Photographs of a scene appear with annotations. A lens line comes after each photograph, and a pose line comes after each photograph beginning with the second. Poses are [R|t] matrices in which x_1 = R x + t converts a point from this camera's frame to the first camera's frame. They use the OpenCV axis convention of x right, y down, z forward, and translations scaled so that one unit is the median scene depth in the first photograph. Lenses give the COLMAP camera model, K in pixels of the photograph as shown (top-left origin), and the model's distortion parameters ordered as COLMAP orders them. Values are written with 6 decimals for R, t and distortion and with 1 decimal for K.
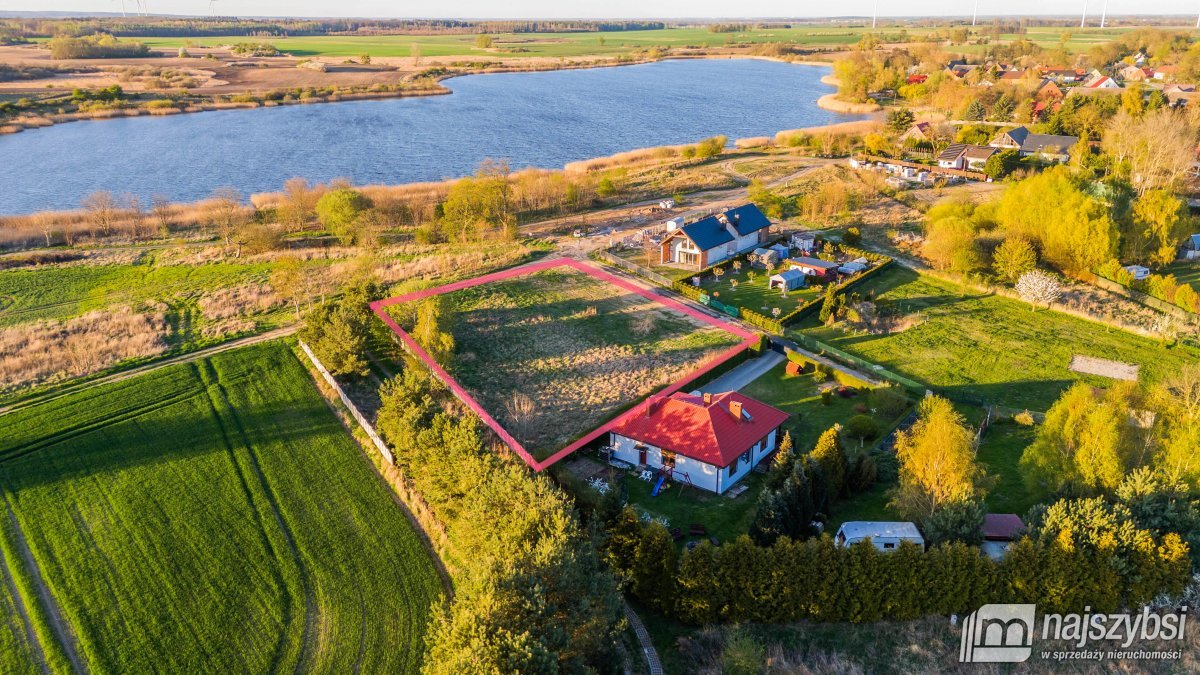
lens RADIAL K [[876.6, 0, 603.1], [0, 876.6, 334.2], [0, 0, 1]] dist [0.086091, -0.087762]
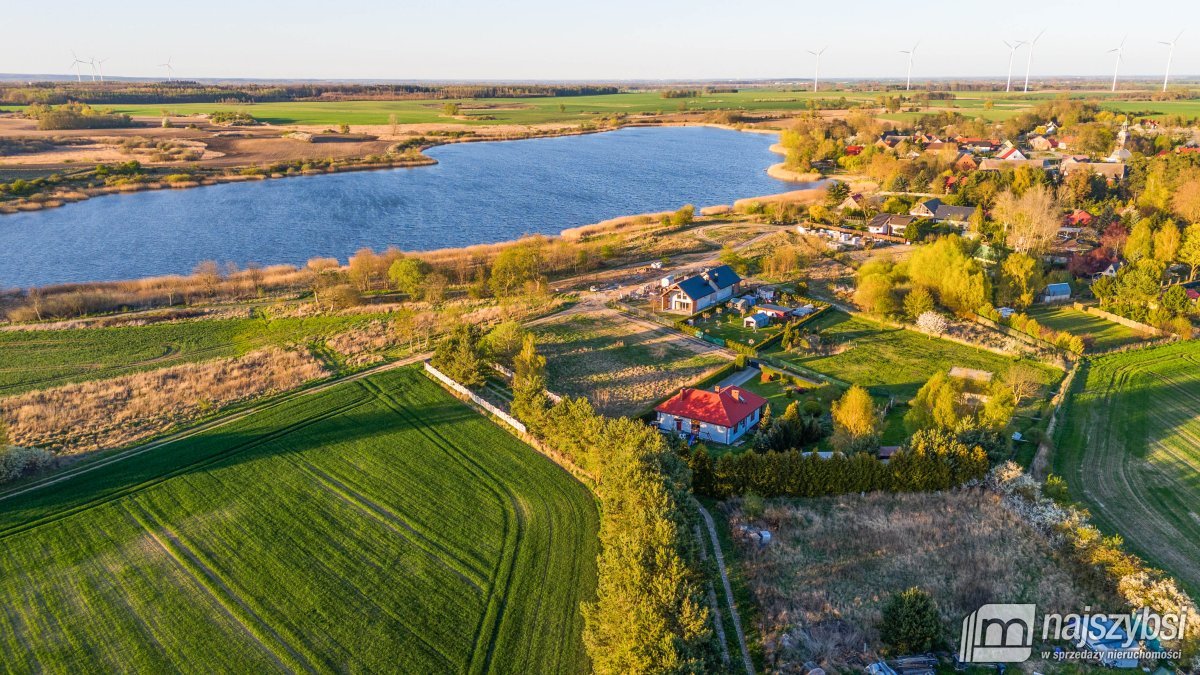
lens RADIAL K [[876.6, 0, 603.1], [0, 876.6, 334.2], [0, 0, 1]] dist [0.086091, -0.087762]
pose [[0.998597, -0.015616, 0.050601, -0.061946], [0.018711, 0.997945, -0.061284, 0.024300], [-0.049540, 0.062144, 0.996837, -0.219645]]
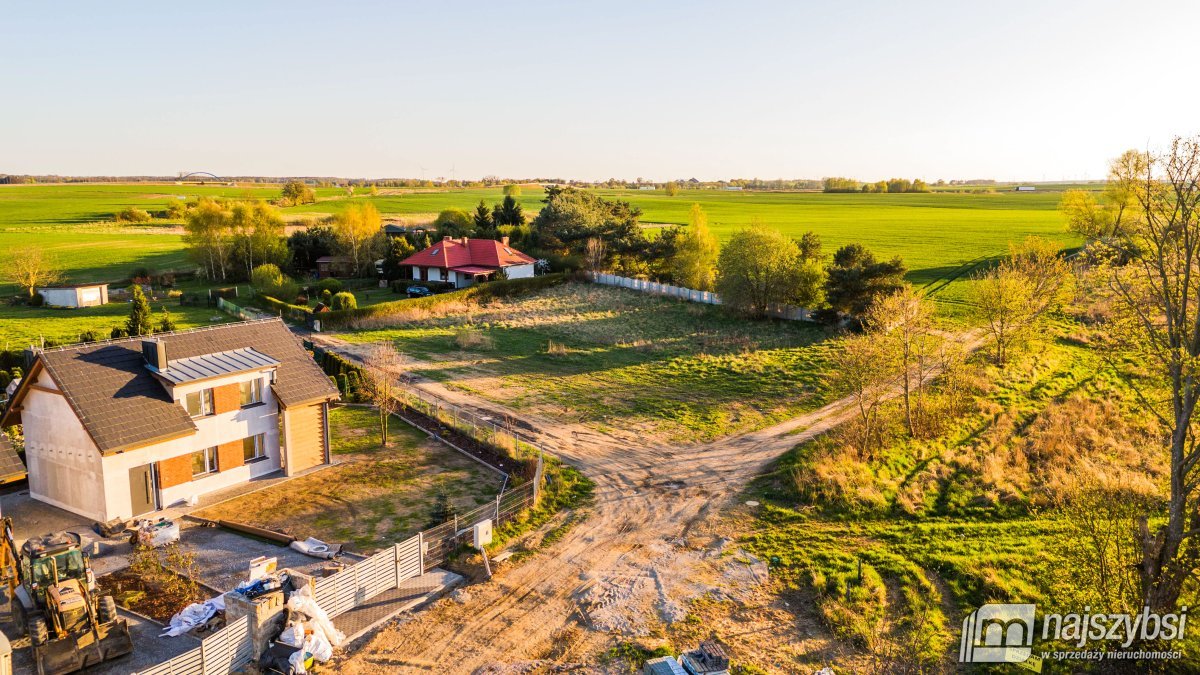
lens RADIAL K [[876.6, 0, 603.1], [0, 876.6, 334.2], [0, 0, 1]] dist [0.086091, -0.087762]
pose [[-0.997706, 0.004874, -0.067524, -0.003000], [-0.028166, 0.877103, 0.479476, -0.174355], [0.061562, 0.480278, -0.874953, 0.838266]]
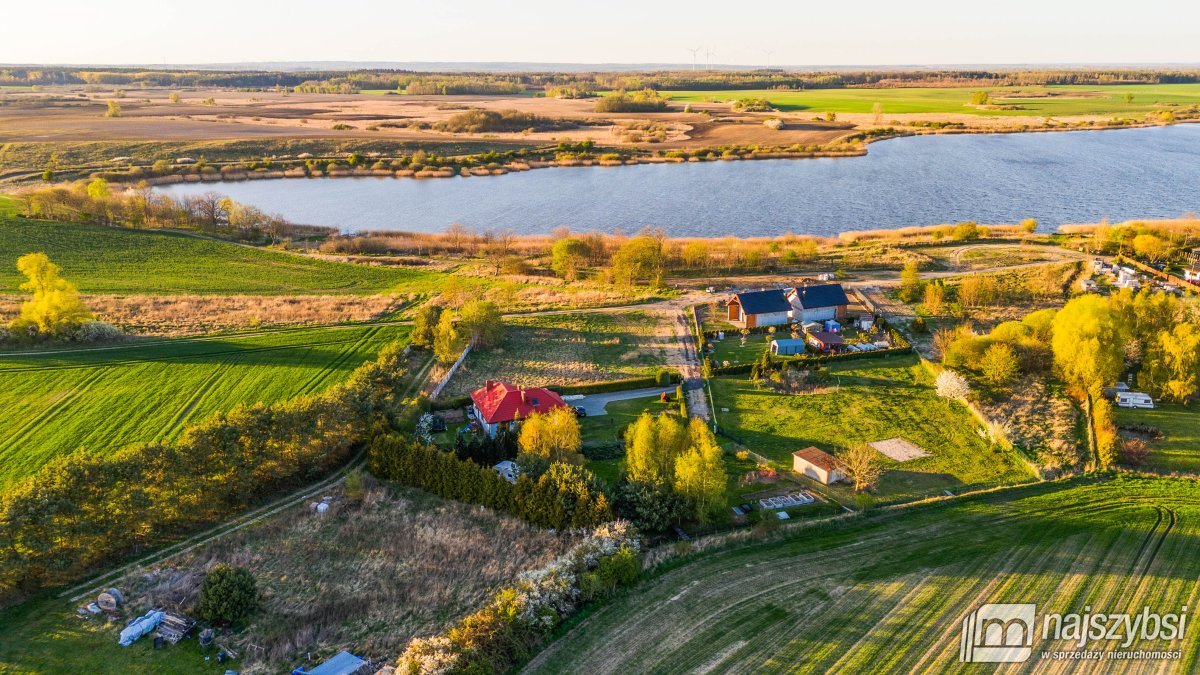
lens RADIAL K [[876.6, 0, 603.1], [0, 876.6, 334.2], [0, 0, 1]] dist [0.086091, -0.087762]
pose [[0.836412, 0.160148, -0.524183, 0.395746], [-0.184901, 0.982743, 0.005211, -0.022855], [0.515972, 0.092564, 0.851590, -0.118201]]
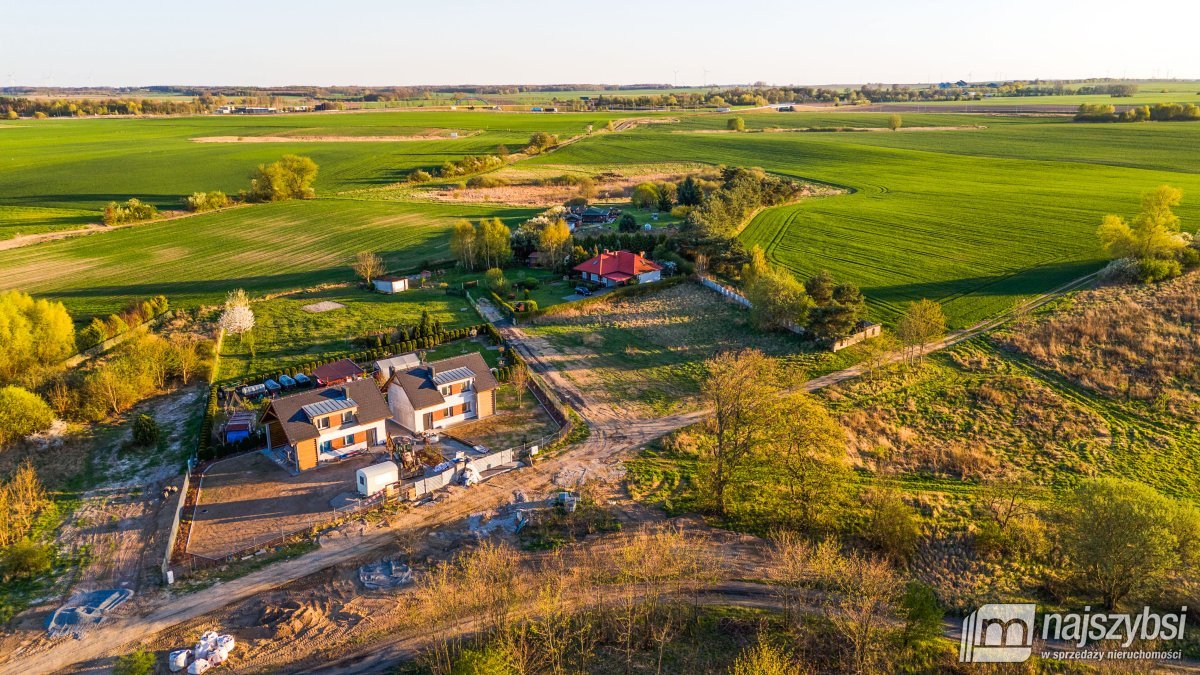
lens RADIAL K [[876.6, 0, 603.1], [0, 876.6, 334.2], [0, 0, 1]] dist [0.086091, -0.087762]
pose [[-0.977804, -0.053219, 0.202650, -0.106480], [0.072300, 0.822093, 0.564744, -0.353018], [-0.196652, 0.566861, -0.799998, 1.020674]]
